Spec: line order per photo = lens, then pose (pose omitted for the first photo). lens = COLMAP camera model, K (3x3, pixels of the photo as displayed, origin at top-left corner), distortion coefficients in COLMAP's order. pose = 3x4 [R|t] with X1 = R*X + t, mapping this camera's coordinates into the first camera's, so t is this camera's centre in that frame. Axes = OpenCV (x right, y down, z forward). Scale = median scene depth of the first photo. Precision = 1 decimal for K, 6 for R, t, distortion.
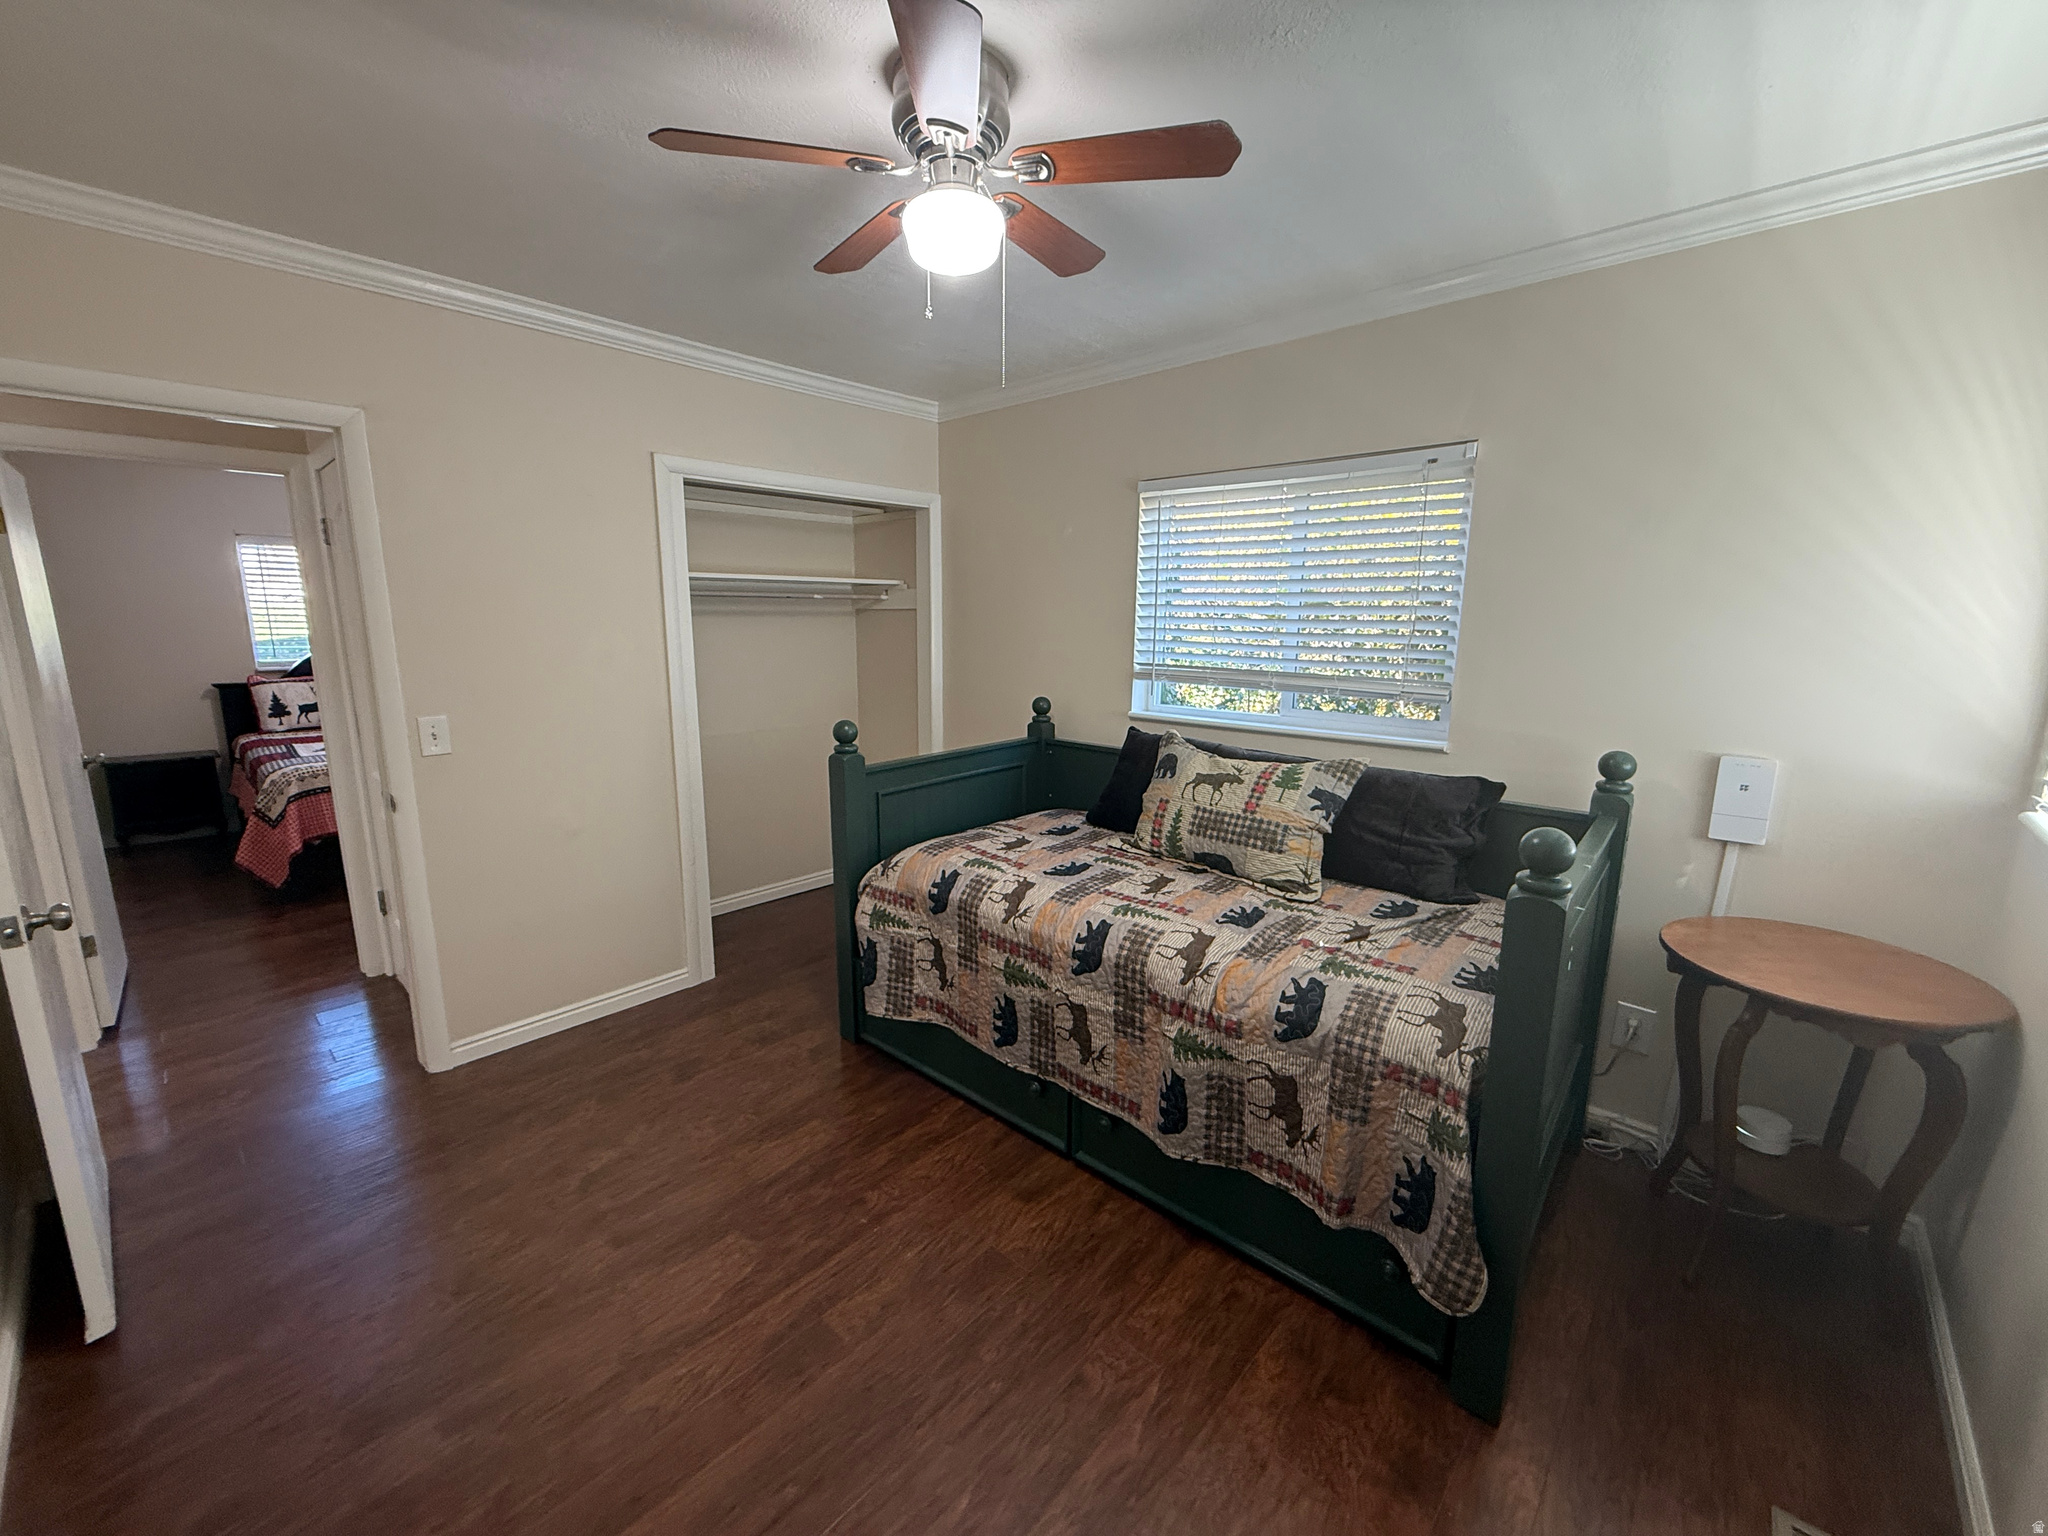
lens RADIAL K [[823.4, 0, 1022.2], [0, 823.4, 766.3], [0, 0, 1]] dist [0.000419, 0.000383]
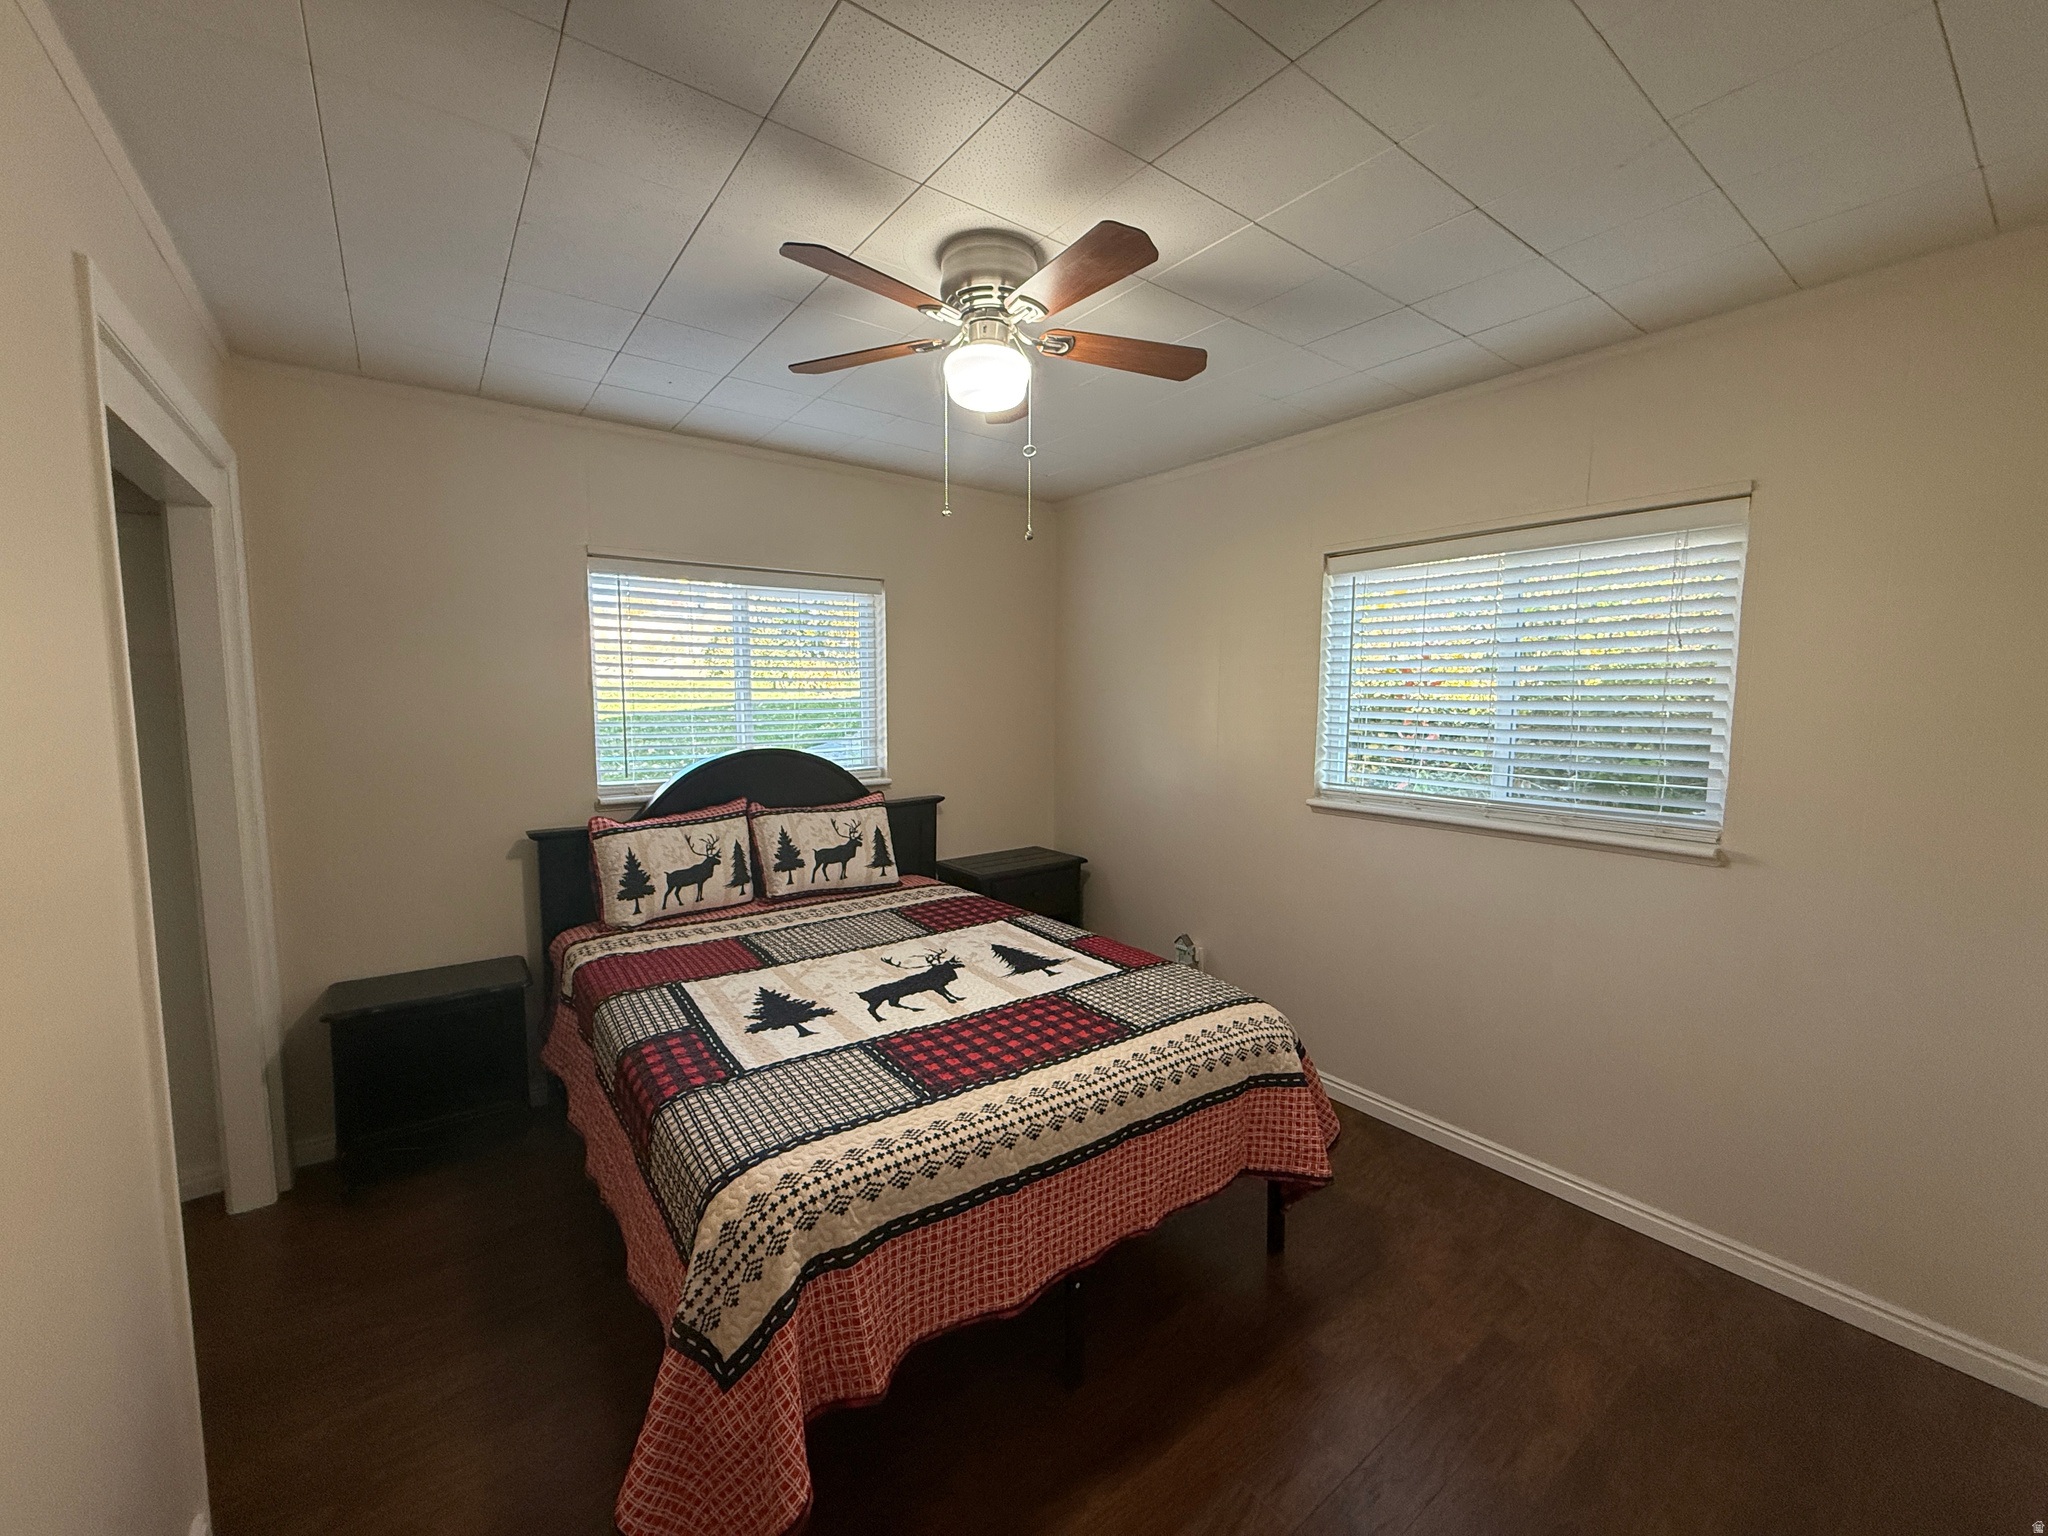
lens RADIAL K [[823.4, 0, 1022.2], [0, 823.4, 766.3], [0, 0, 1]] dist [0.000419, 0.000383]
pose [[0.983136, 0.010247, -0.182589, -0.123717], [-0.028438, 0.994849, -0.097293, -0.021151], [0.180652, 0.100845, 0.978364, 0.115611]]
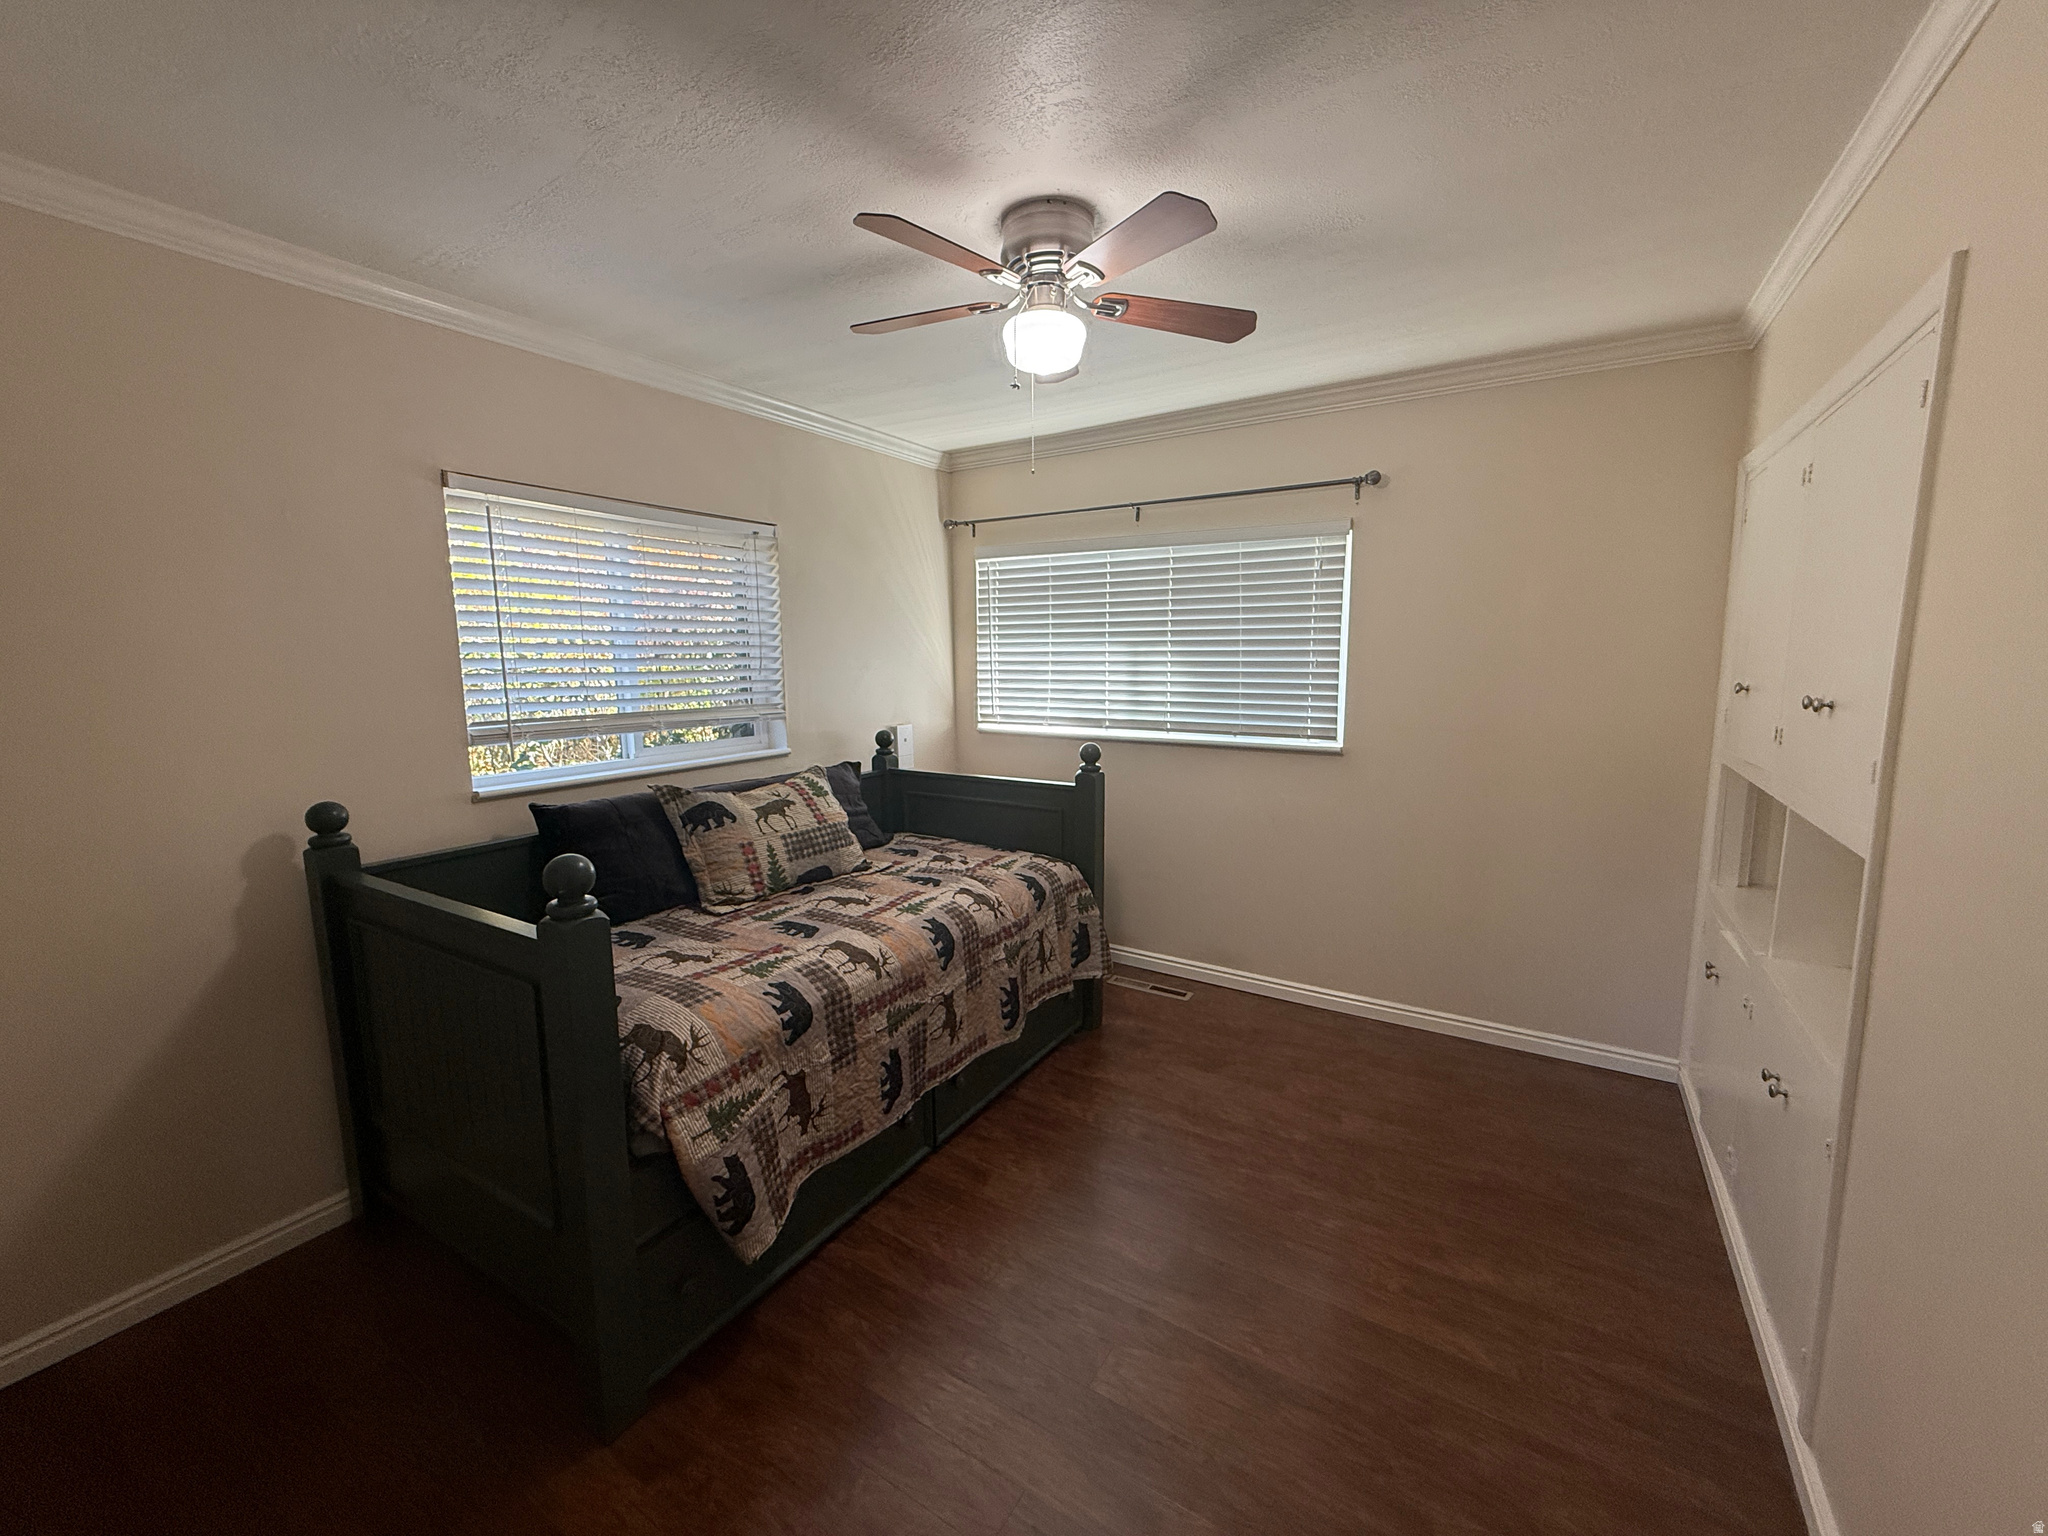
lens RADIAL K [[823.4, 0, 1022.2], [0, 823.4, 766.3], [0, 0, 1]] dist [0.000419, 0.000383]
pose [[-0.186003, -0.142235, 0.972200, -0.923265], [0.187724, 0.966095, 0.177257, -0.178924], [-0.964449, 0.215475, -0.152996, 0.924433]]
